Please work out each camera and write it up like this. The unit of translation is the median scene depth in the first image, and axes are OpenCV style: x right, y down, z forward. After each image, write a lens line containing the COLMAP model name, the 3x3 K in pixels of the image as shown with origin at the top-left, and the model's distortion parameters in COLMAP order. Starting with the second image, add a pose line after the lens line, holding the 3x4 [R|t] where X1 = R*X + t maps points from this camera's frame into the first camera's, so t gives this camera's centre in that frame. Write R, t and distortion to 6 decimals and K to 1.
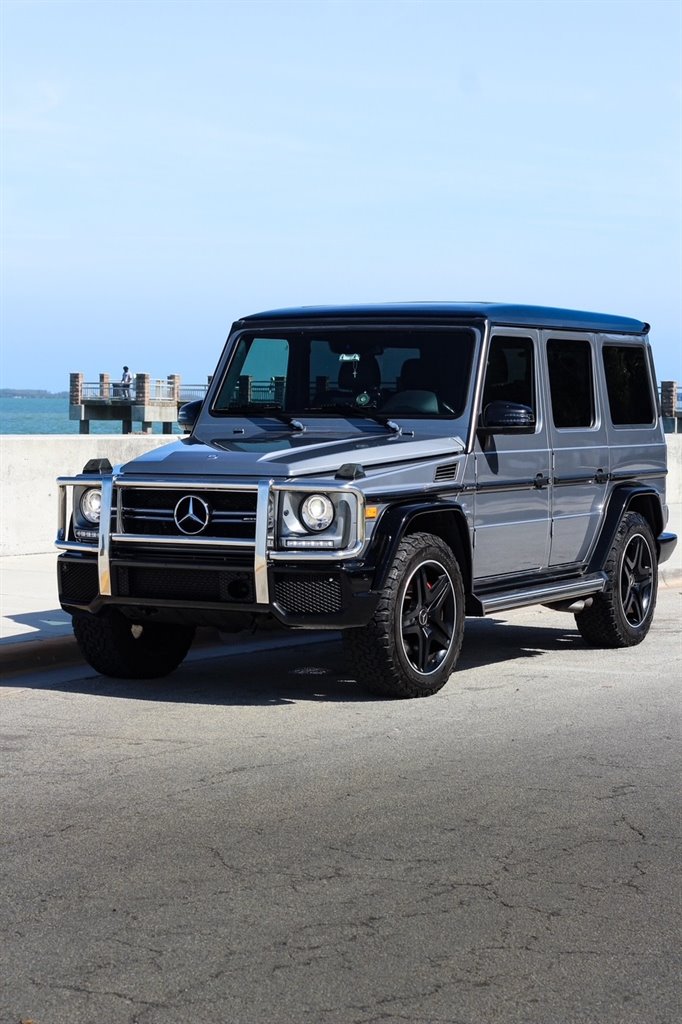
lens RADIAL K [[2340.4, 0, 341.0], [0, 2340.4, 512.0], [0, 0, 1]] dist [-0.013452, 0.066862]
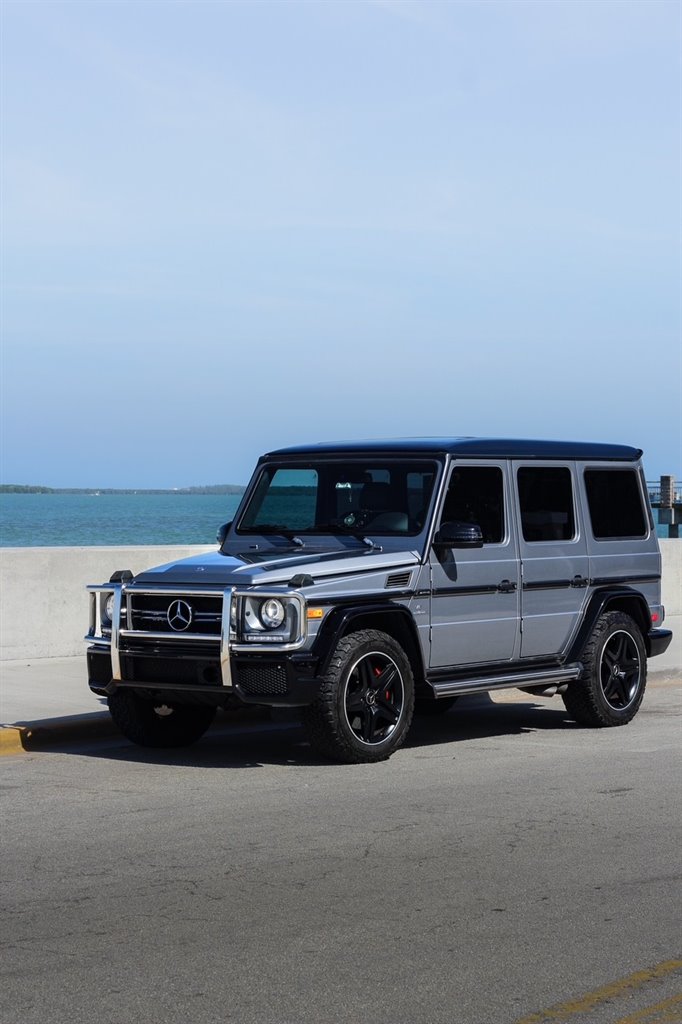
lens RADIAL K [[2340.4, 0, 341.0], [0, 2340.4, 512.0], [0, 0, 1]] dist [-0.013452, 0.066862]
pose [[0.986246, -0.009049, -0.165034, 0.221493], [0.002213, 0.999134, -0.041556, -0.001785], [0.165267, 0.040619, 0.985412, -0.218815]]
